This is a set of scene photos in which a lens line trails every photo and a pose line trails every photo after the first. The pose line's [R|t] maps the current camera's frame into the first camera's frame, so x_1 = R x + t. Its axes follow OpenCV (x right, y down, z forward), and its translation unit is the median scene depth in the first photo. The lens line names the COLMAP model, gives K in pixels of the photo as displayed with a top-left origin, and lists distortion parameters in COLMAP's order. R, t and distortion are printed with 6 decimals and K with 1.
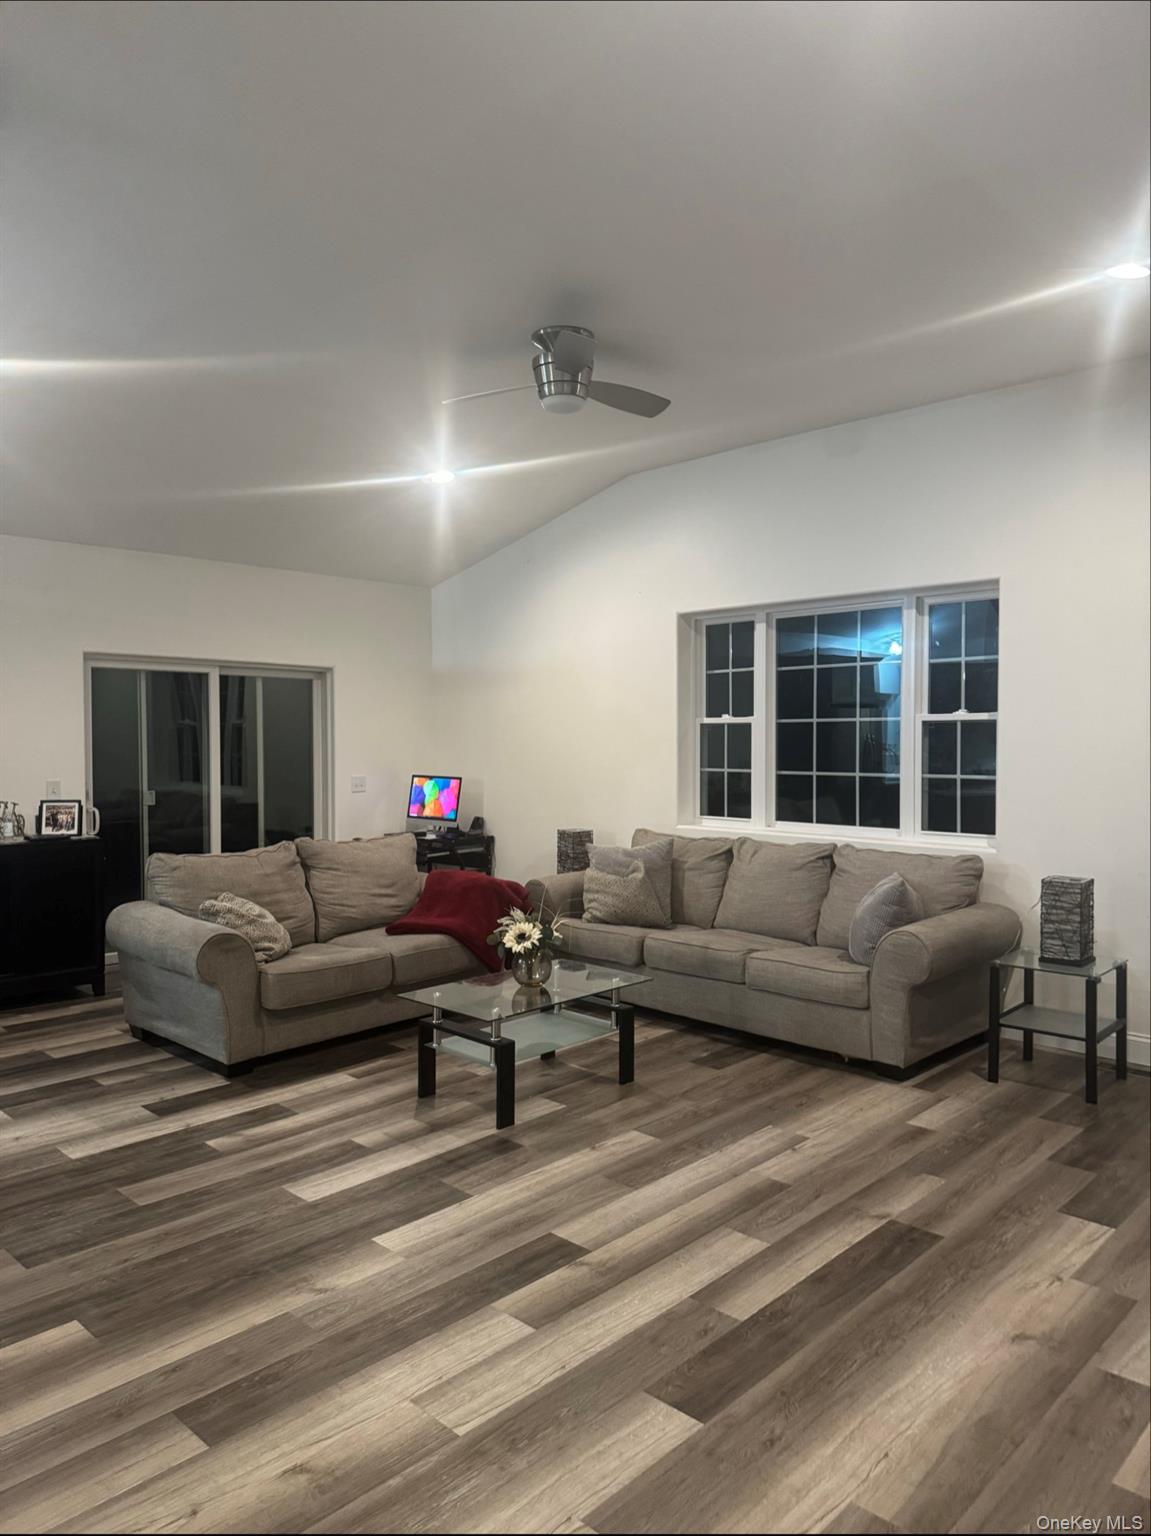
lens RADIAL K [[1086.5, 0, 570.6], [0, 1086.5, 768.9], [0, 0, 1]] dist [0.054015, -0.019639]
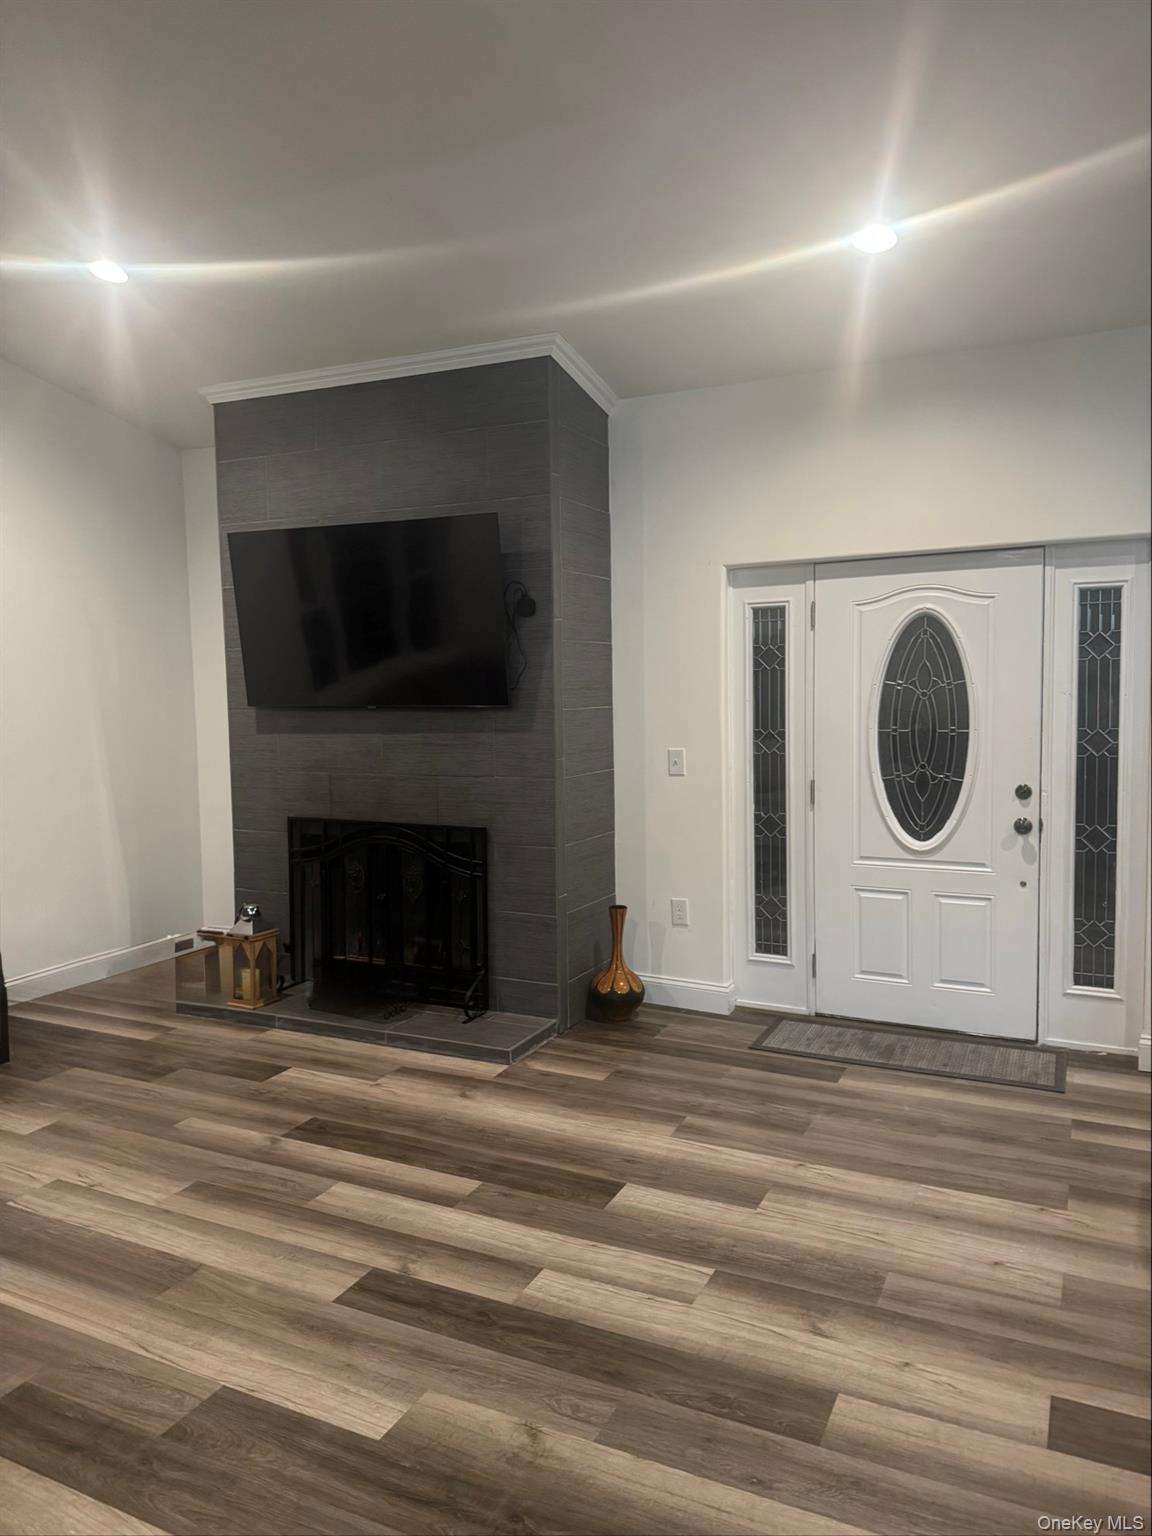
lens RADIAL K [[1086.5, 0, 576.9], [0, 1086.5, 766.4], [0, 0, 1]] dist [0.054015, -0.019639]
pose [[-0.306320, -0.059128, 0.950091, -0.892814], [0.047323, 0.995889, 0.077236, -0.023173], [-0.950752, 0.068620, -0.302262, 1.144392]]
